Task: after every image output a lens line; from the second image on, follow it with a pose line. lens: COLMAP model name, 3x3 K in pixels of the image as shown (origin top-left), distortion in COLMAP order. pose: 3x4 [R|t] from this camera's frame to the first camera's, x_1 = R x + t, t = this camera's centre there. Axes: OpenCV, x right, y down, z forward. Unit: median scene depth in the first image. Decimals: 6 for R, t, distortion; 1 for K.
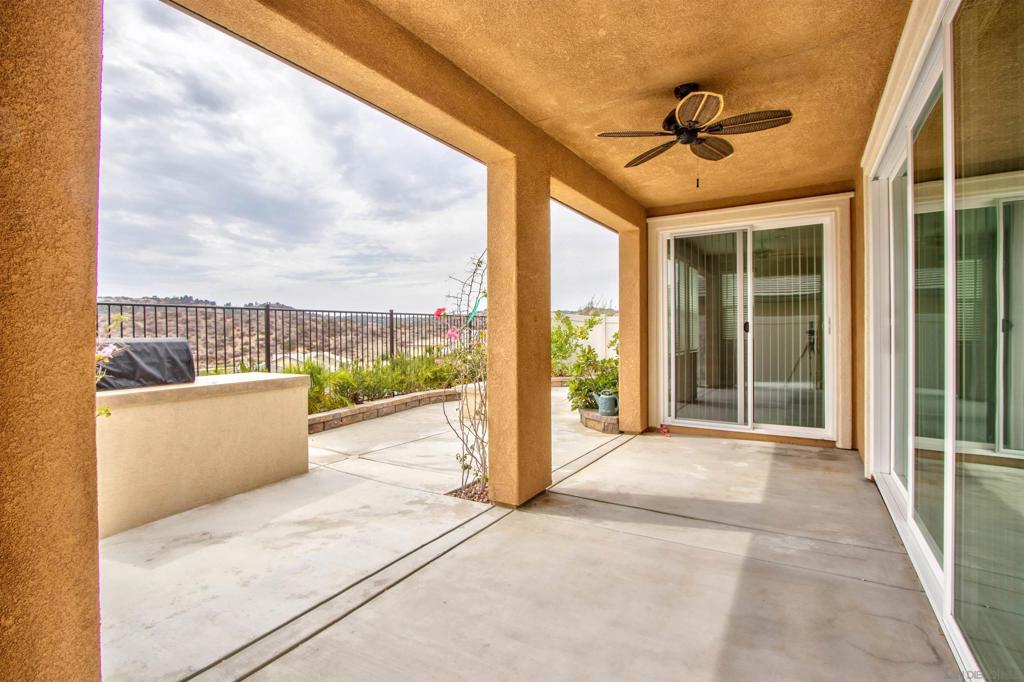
lens RADIAL K [[480.6, 0, 512.0], [0, 480.6, 341.0], [0, 0, 1]] dist [-0.019143, 0.000311]
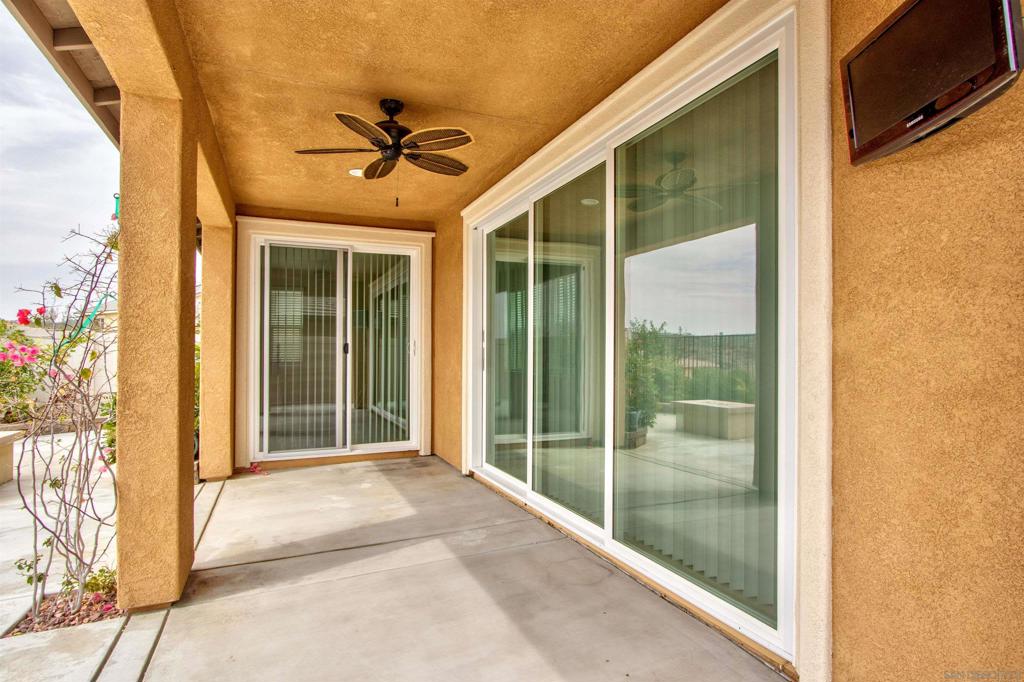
lens RADIAL K [[528.8, 0, 513.7], [0, 528.8, 360.5], [0, 0, 1]] dist [-0.003318, -0.000788]
pose [[0.561969, -0.008565, 0.827114, -0.323641], [0.015089, 0.999886, 0.000102, 0.002026], [-0.827020, 0.012423, 0.562035, 0.152658]]
